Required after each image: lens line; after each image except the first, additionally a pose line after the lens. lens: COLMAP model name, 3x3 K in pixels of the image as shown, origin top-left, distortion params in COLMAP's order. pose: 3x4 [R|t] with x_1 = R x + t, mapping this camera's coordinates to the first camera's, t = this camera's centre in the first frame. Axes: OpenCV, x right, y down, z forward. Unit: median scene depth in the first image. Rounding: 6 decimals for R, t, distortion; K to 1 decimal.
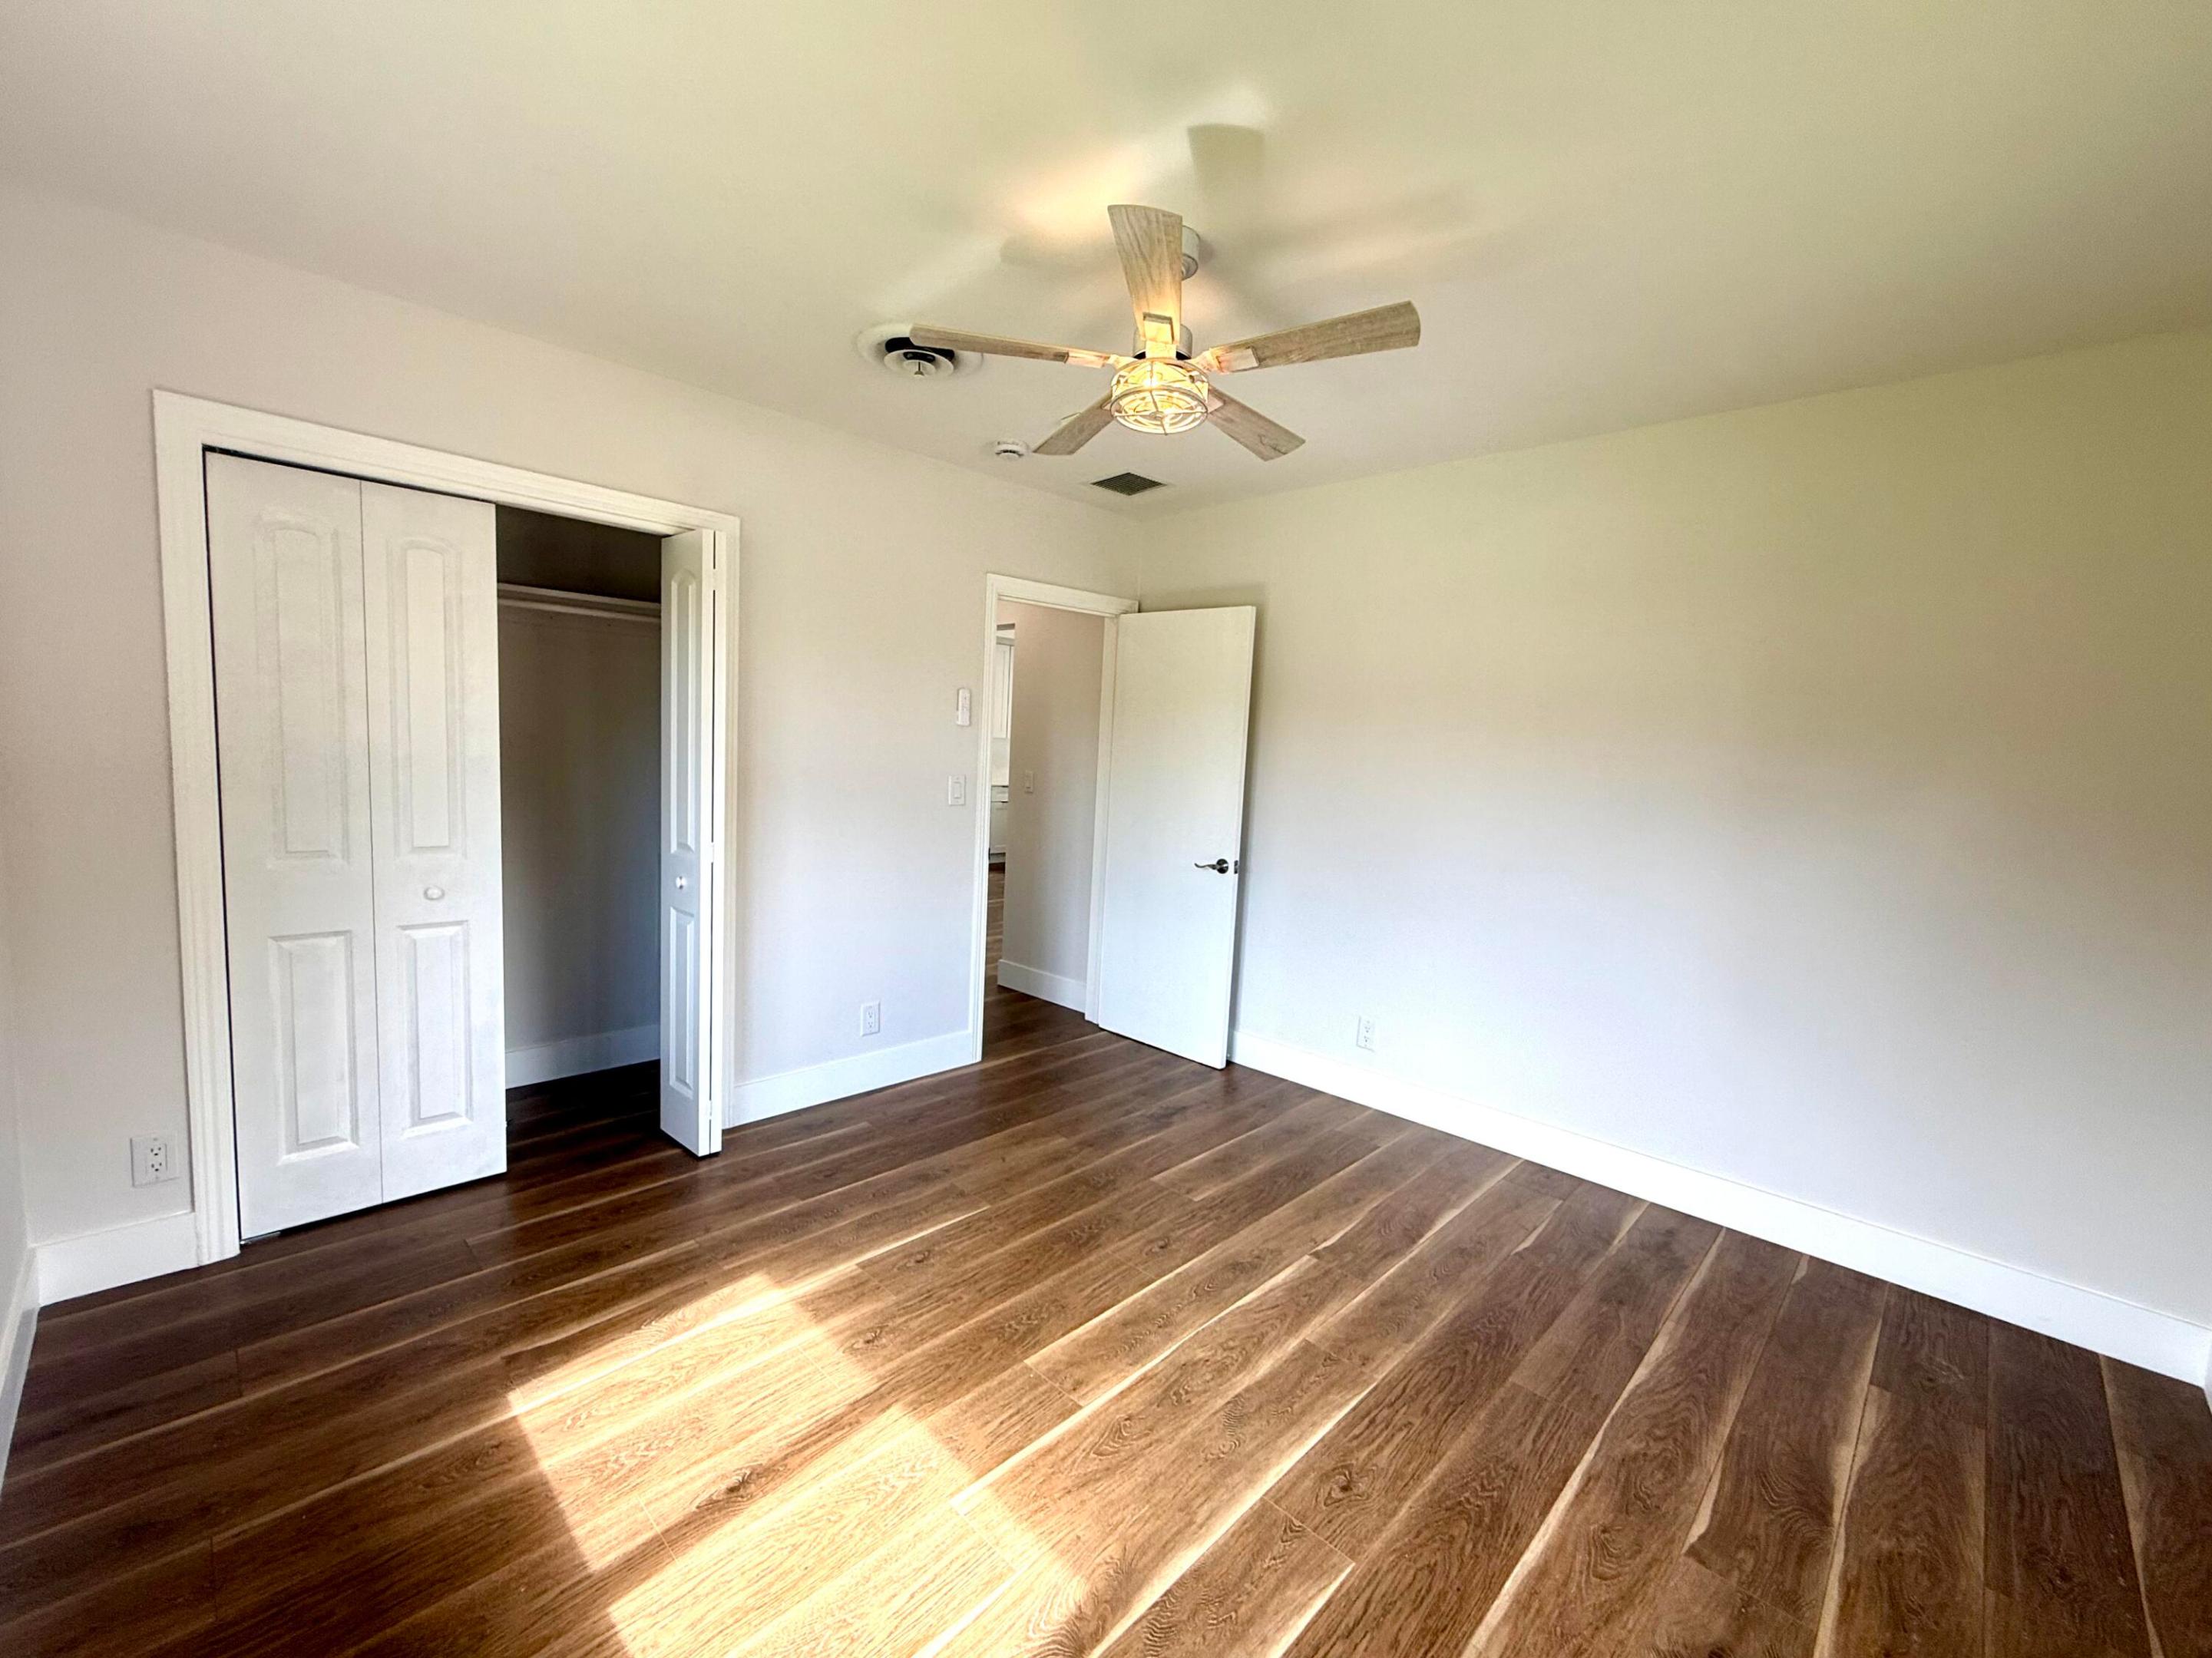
lens RADIAL K [[889.6, 0, 1099.6], [0, 889.6, 836.7], [0, 0, 1]] dist [-0.000124, -0.000027]
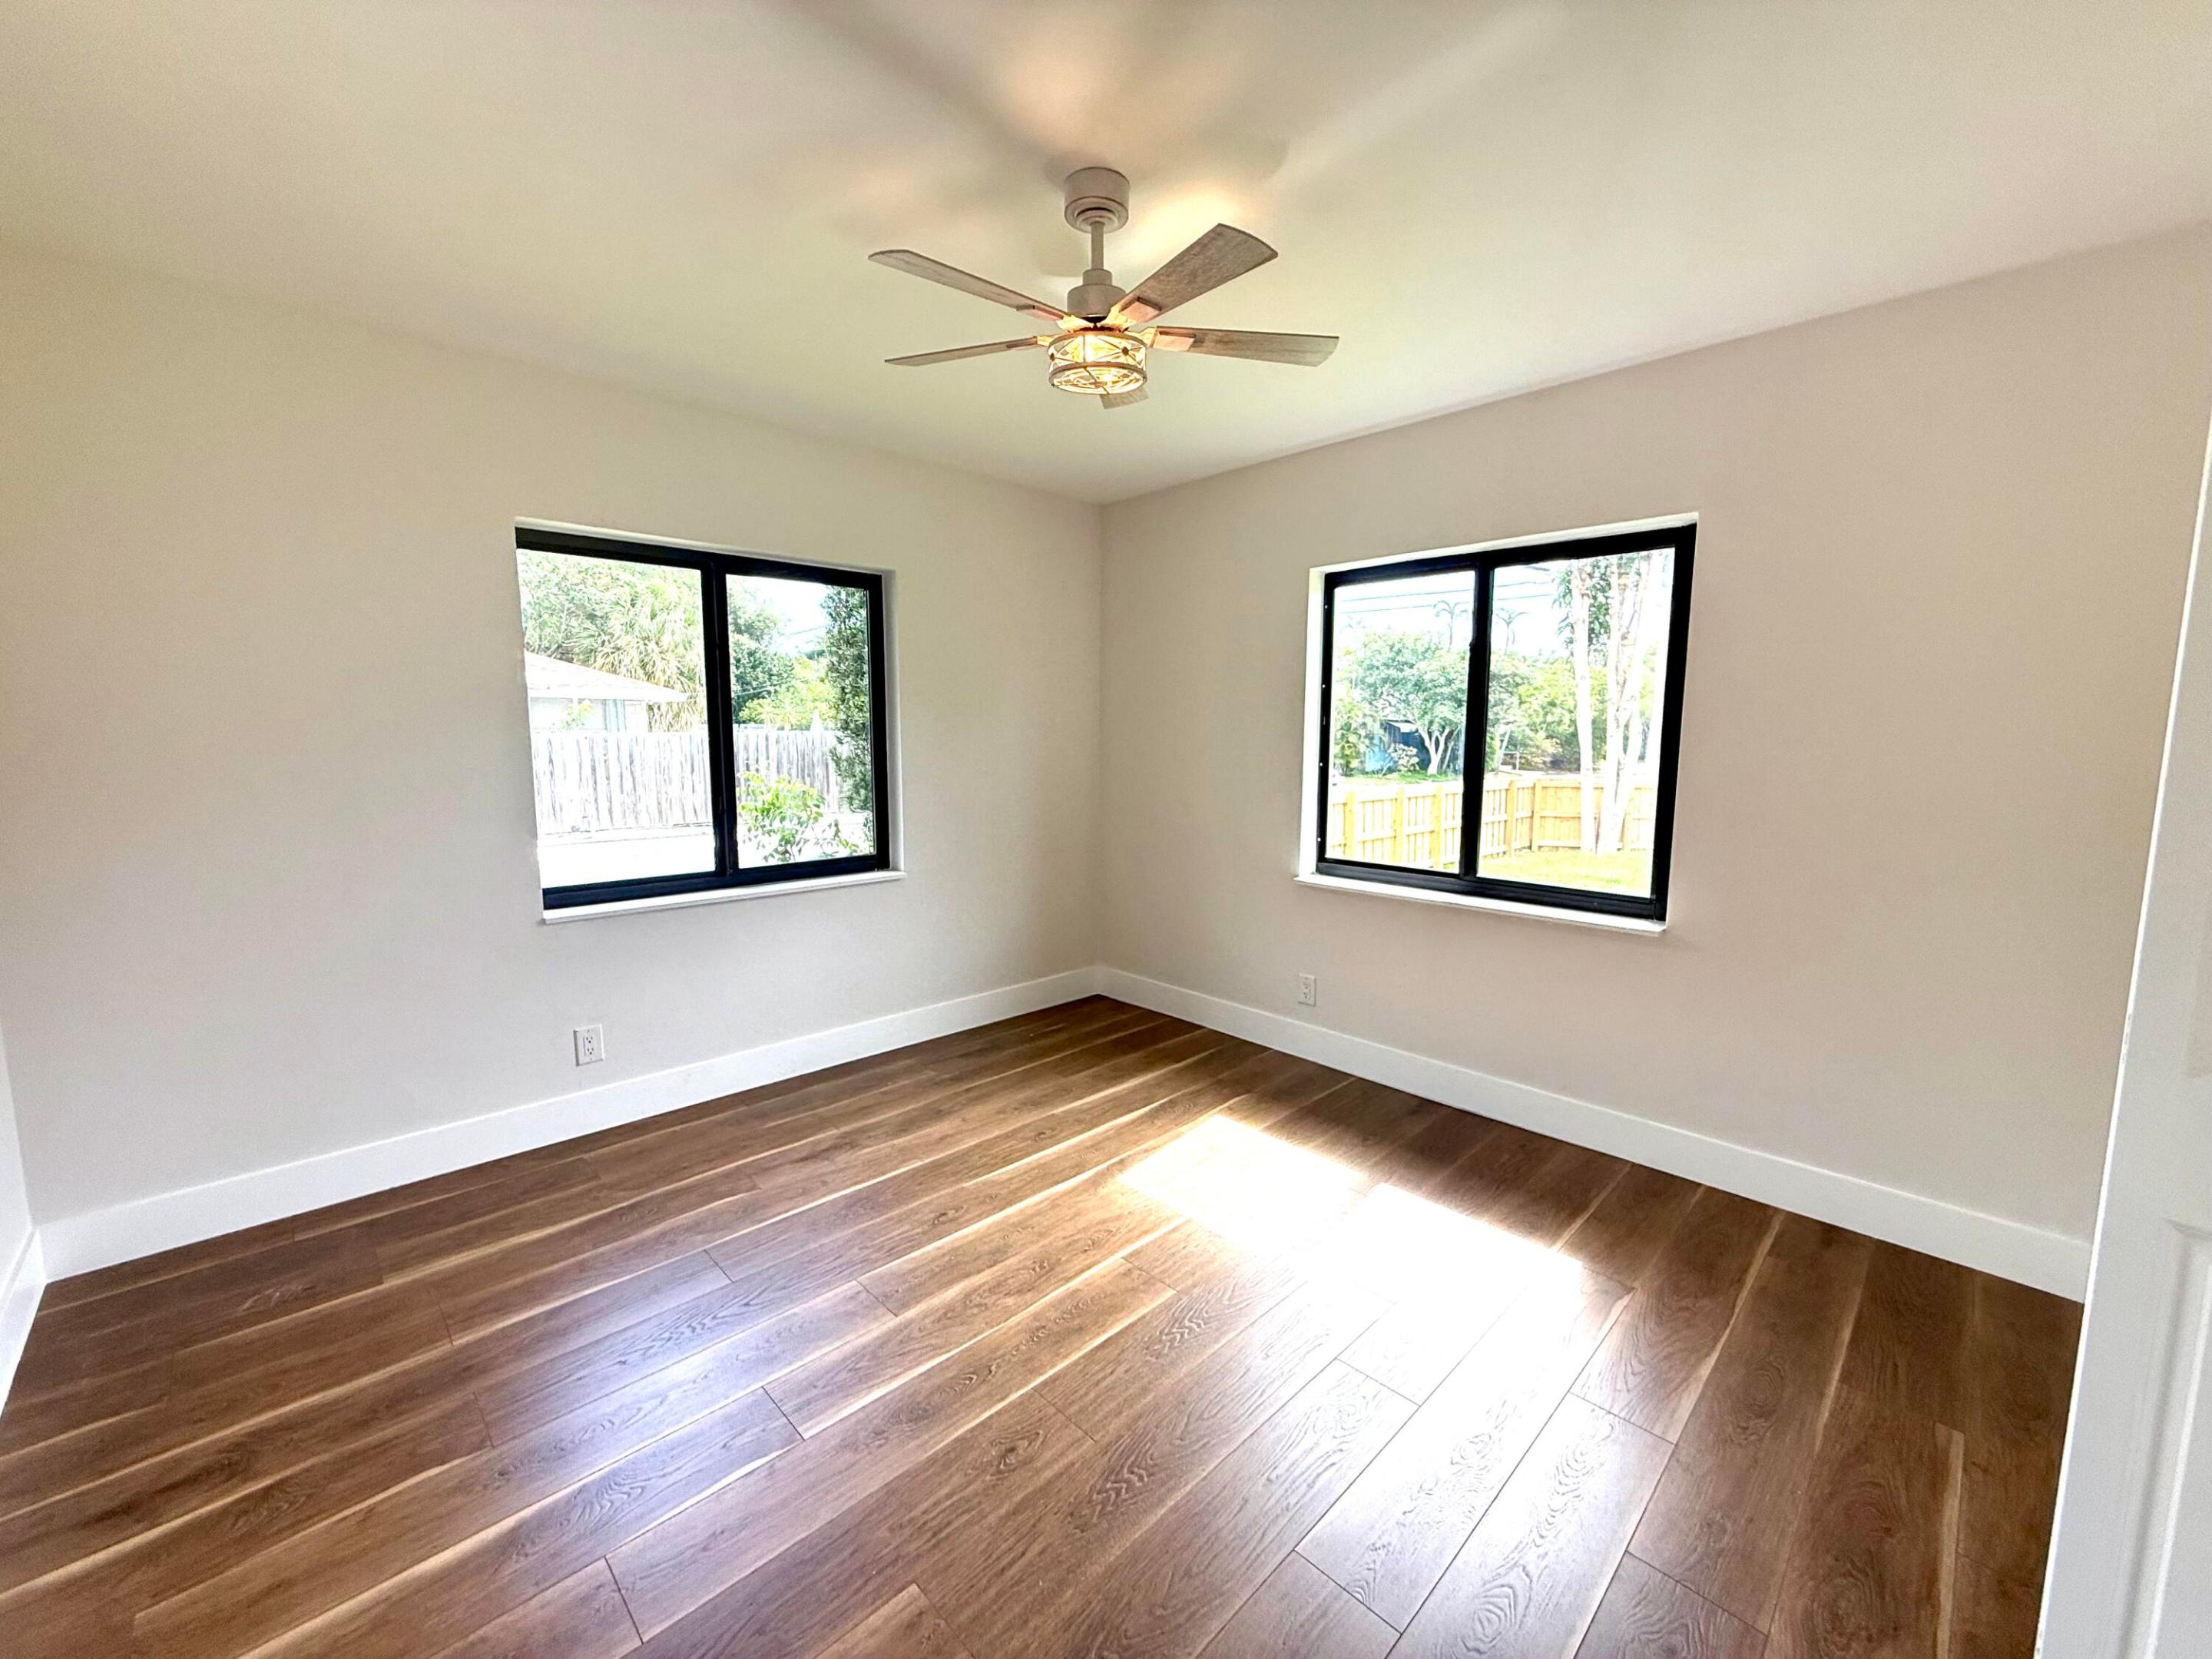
lens RADIAL K [[889.7, 0, 1099.6], [0, 889.7, 837.2], [0, 0, 1]] dist [-0.000124, -0.000027]
pose [[-0.998510, -0.052186, 0.015953, 0.023233], [-0.047264, 0.973169, 0.225184, -0.203299], [-0.027277, 0.224095, -0.974186, 2.075420]]
